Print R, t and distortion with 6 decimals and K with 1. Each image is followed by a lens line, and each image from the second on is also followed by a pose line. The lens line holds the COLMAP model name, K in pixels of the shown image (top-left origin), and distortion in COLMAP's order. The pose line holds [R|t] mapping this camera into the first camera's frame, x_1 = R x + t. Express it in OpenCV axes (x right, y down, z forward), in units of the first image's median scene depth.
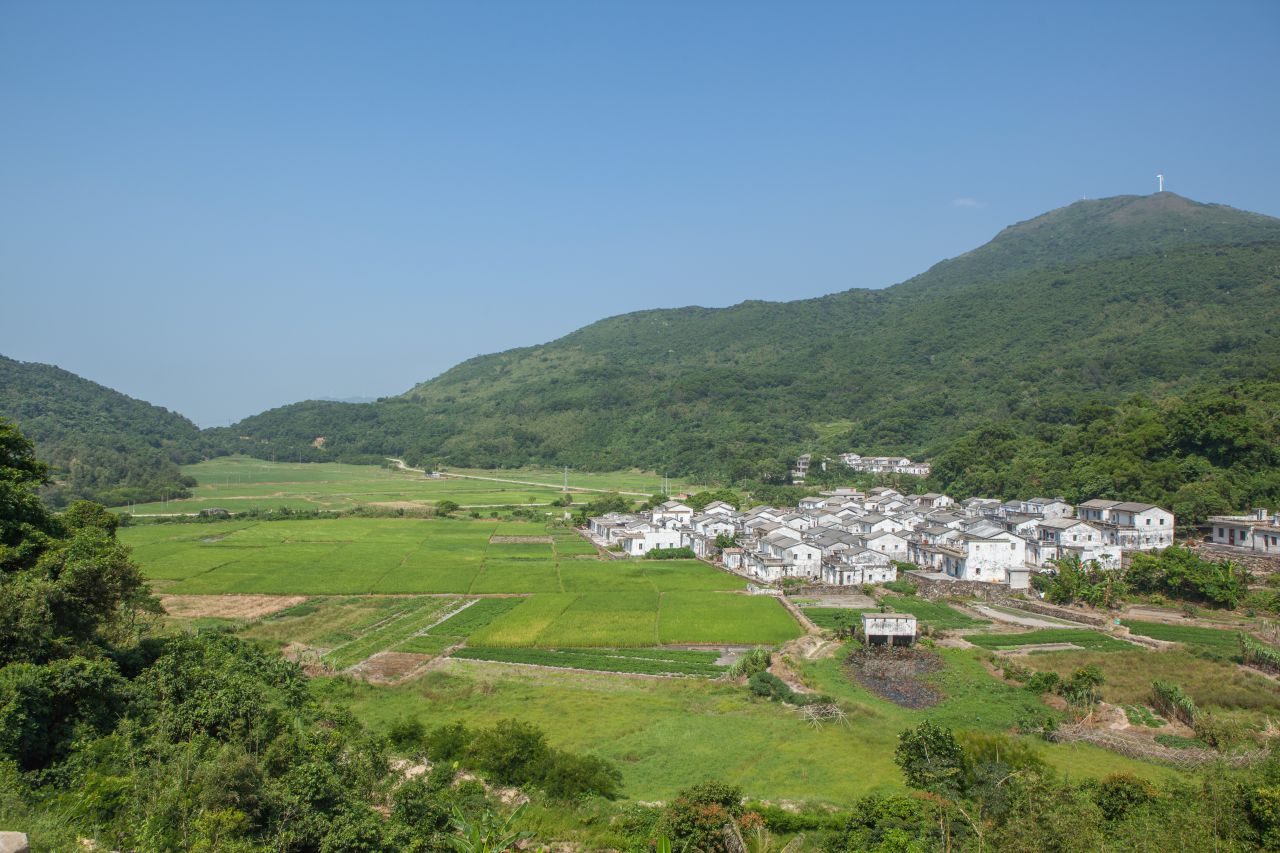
lens RADIAL K [[874.5, 0, 638.9], [0, 874.5, 426.8], [0, 0, 1]] dist [-0.107576, 0.075503]
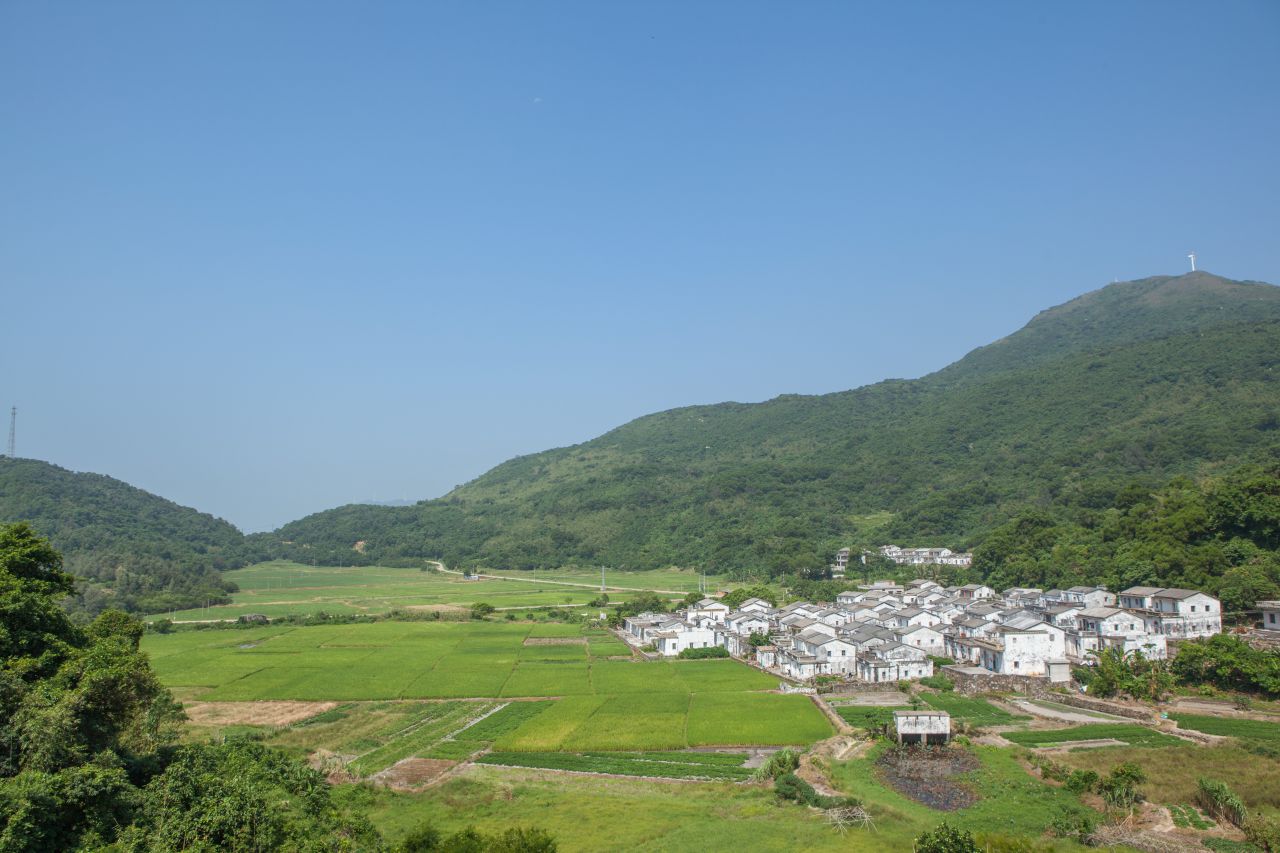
lens RADIAL K [[874.5, 0, 639.0], [0, 874.5, 426.6], [0, 0, 1]] dist [-0.107576, 0.075503]
pose [[0.998635, -0.028769, -0.043593, 0.014581], [0.023751, 0.993475, -0.111549, -0.001867], [0.046518, 0.110361, 0.992802, -0.009005]]
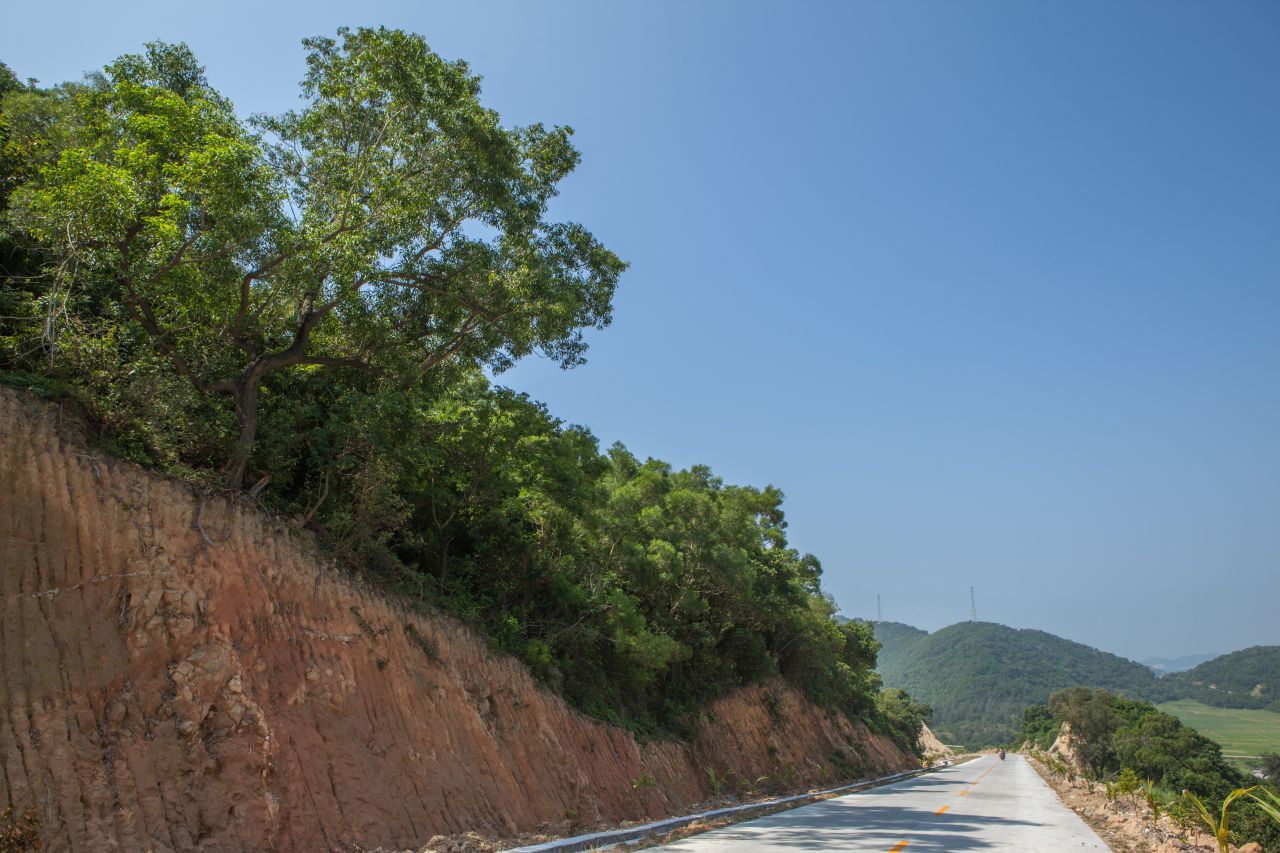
lens RADIAL K [[874.5, 0, 635.8], [0, 874.5, 424.8], [0, 0, 1]] dist [-0.107576, 0.075503]
pose [[0.462312, -0.248698, -0.851127, 1.318729], [0.021645, 0.962742, -0.269555, -0.173689], [0.886453, 0.106197, 0.450470, -1.187528]]
